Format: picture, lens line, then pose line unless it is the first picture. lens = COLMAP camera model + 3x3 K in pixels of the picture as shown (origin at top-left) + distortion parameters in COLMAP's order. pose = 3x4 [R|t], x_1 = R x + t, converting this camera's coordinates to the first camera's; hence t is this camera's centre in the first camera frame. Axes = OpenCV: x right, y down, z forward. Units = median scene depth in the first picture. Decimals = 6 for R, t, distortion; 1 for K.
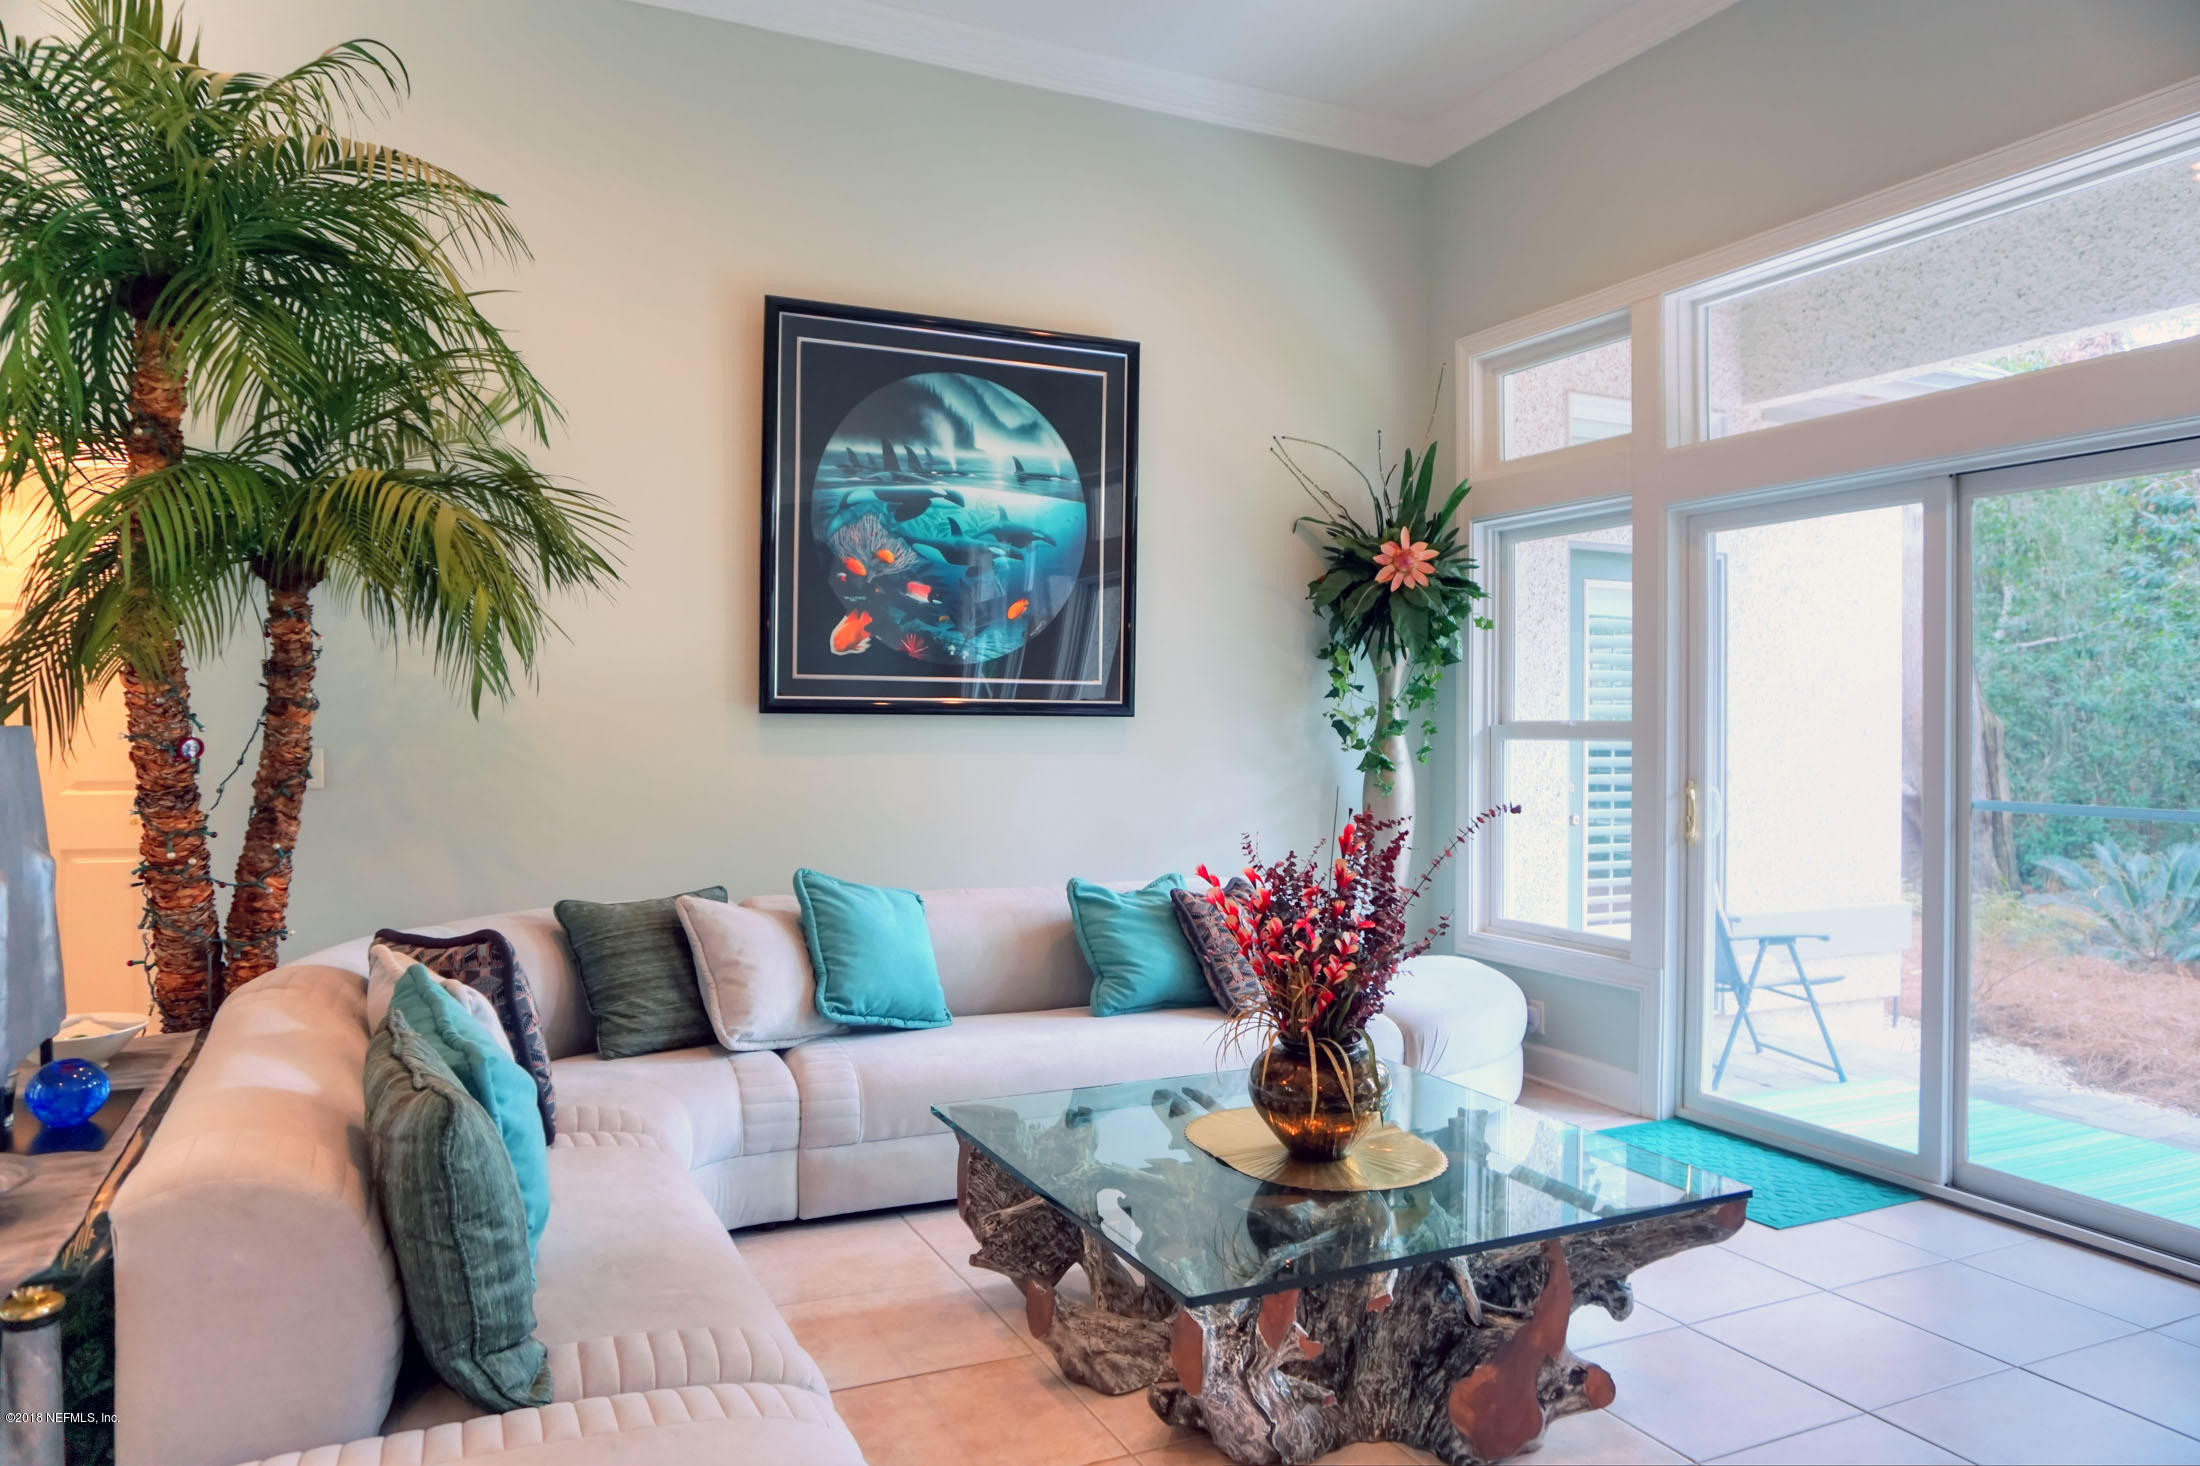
lens RADIAL K [[1480.4, 0, 1155.0], [0, 1480.4, 730.8], [0, 0, 1]] dist [-0.006162, 0.006022]
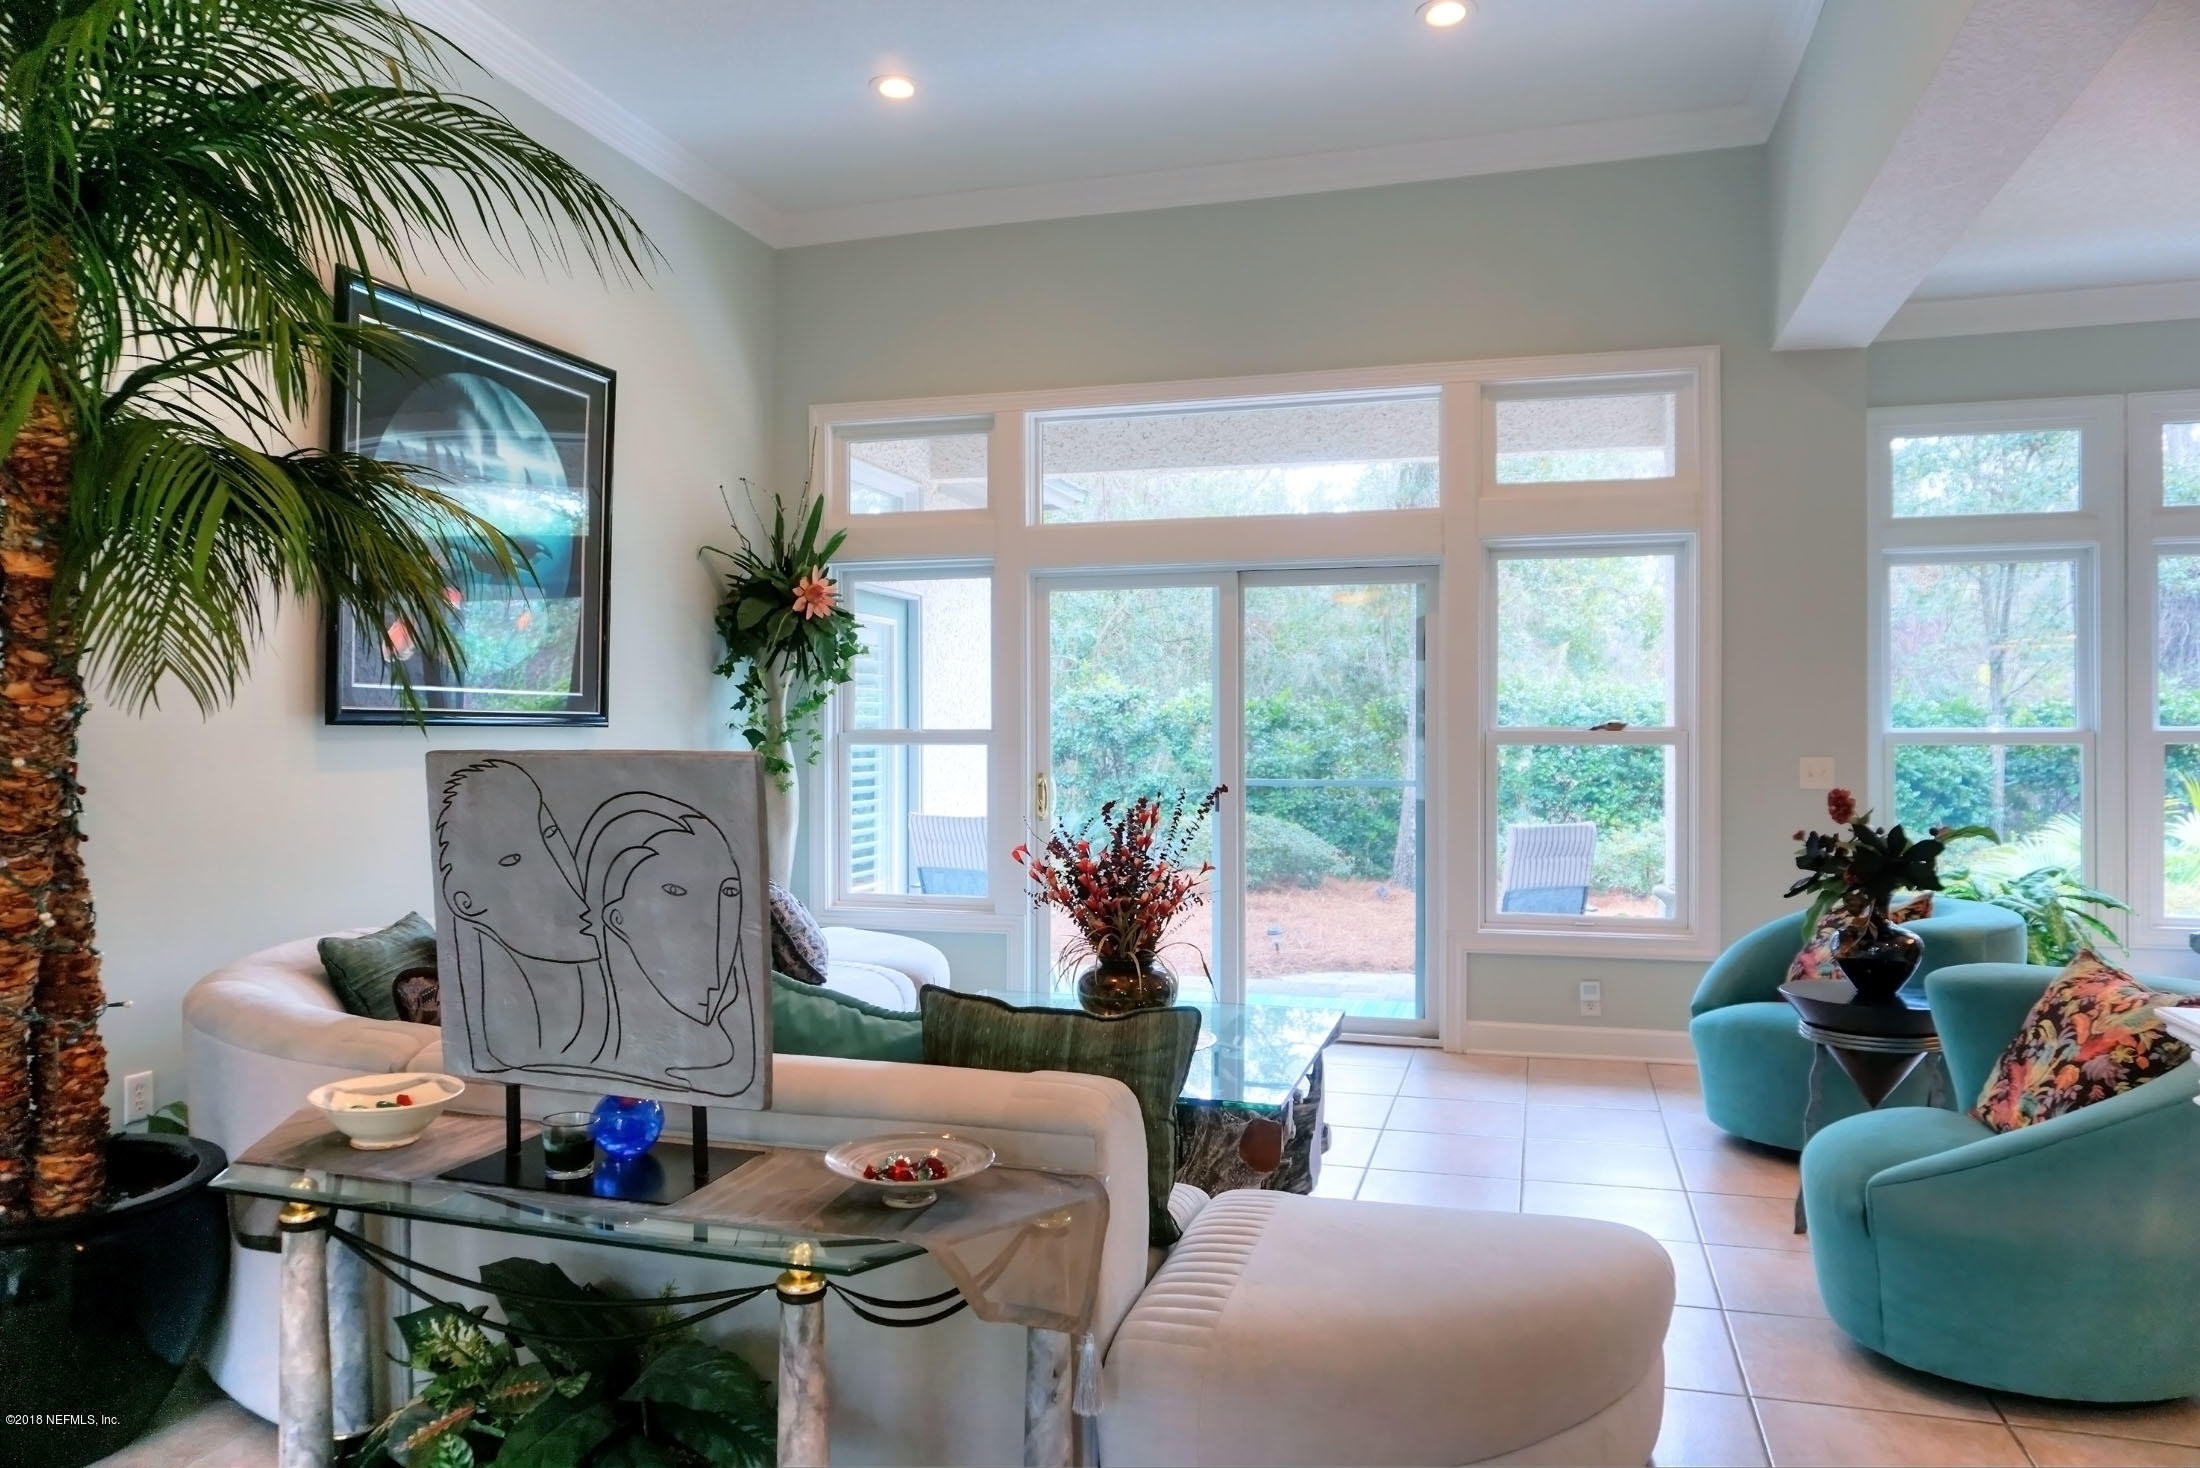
lens RADIAL K [[1480.4, 0, 1108.2], [0, 1480.4, 728.1], [0, 0, 1]] dist [-0.006162, 0.006022]
pose [[0.679955, -0.003057, 0.733248, -0.532918], [0.005620, 0.999984, -0.001044, -0.005883], [-0.733233, 0.004831, 0.679961, 0.032743]]
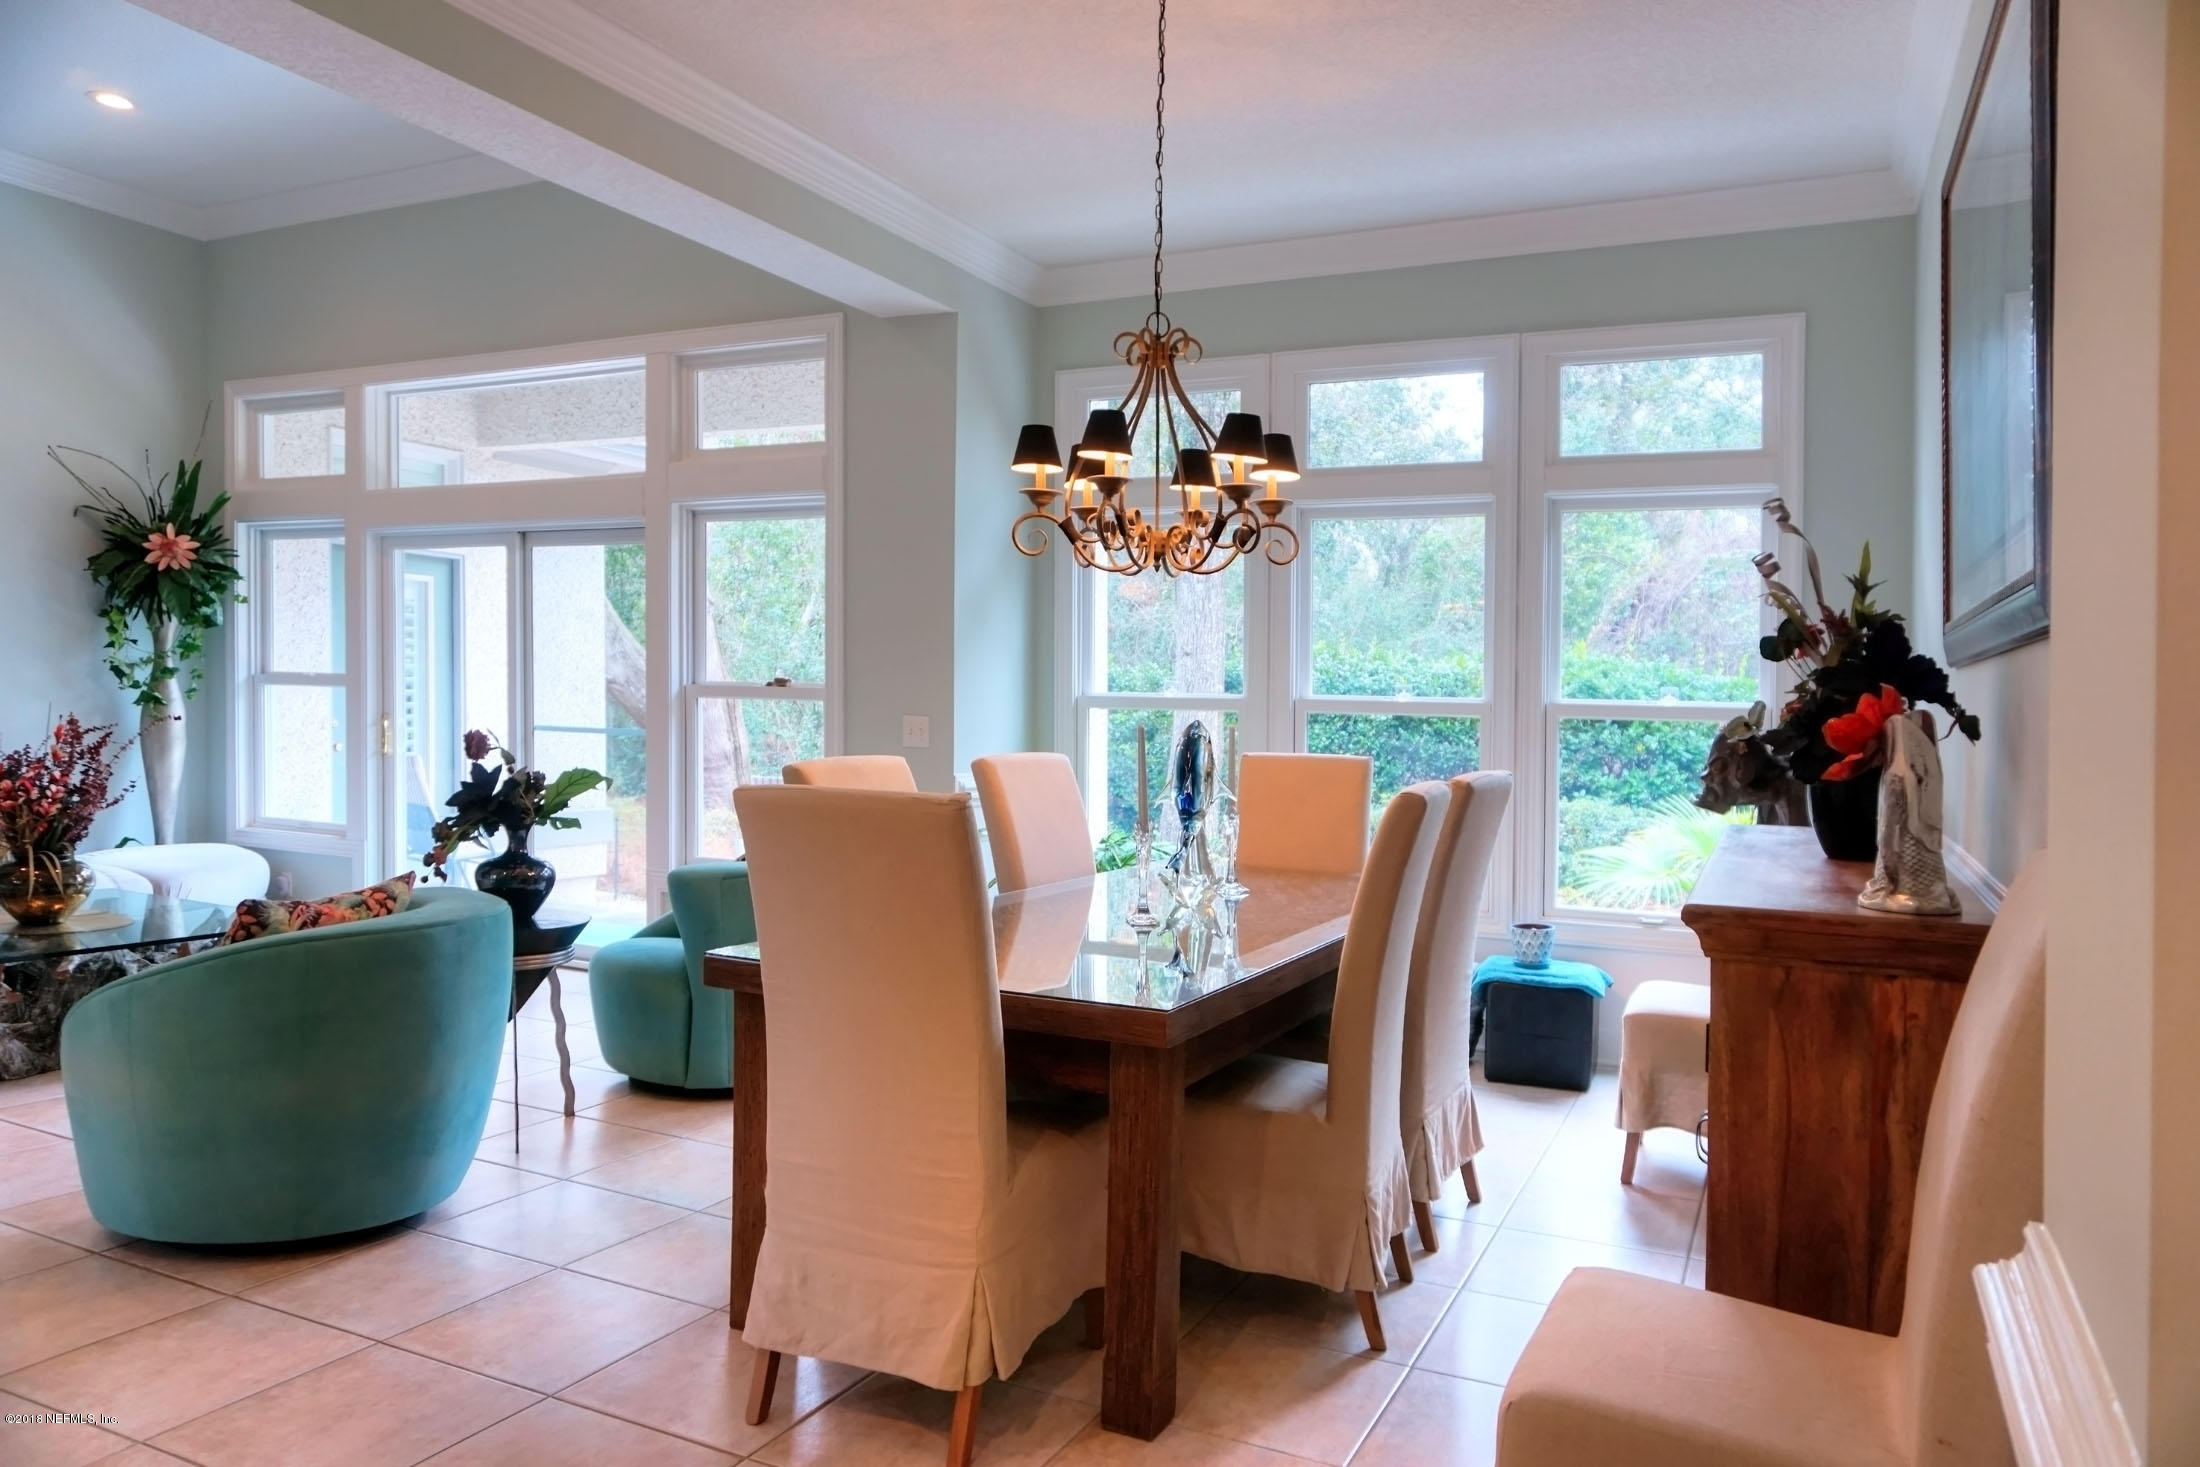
lens RADIAL K [[1480.4, 0, 1091.7], [0, 1480.4, 755.0], [0, 0, 1]] dist [-0.006162, 0.006022]
pose [[0.800988, -0.003080, 0.598672, 0.034624], [-0.022613, 0.999118, 0.035395, 0.005984], [-0.598253, -0.041889, 0.800212, -0.574297]]
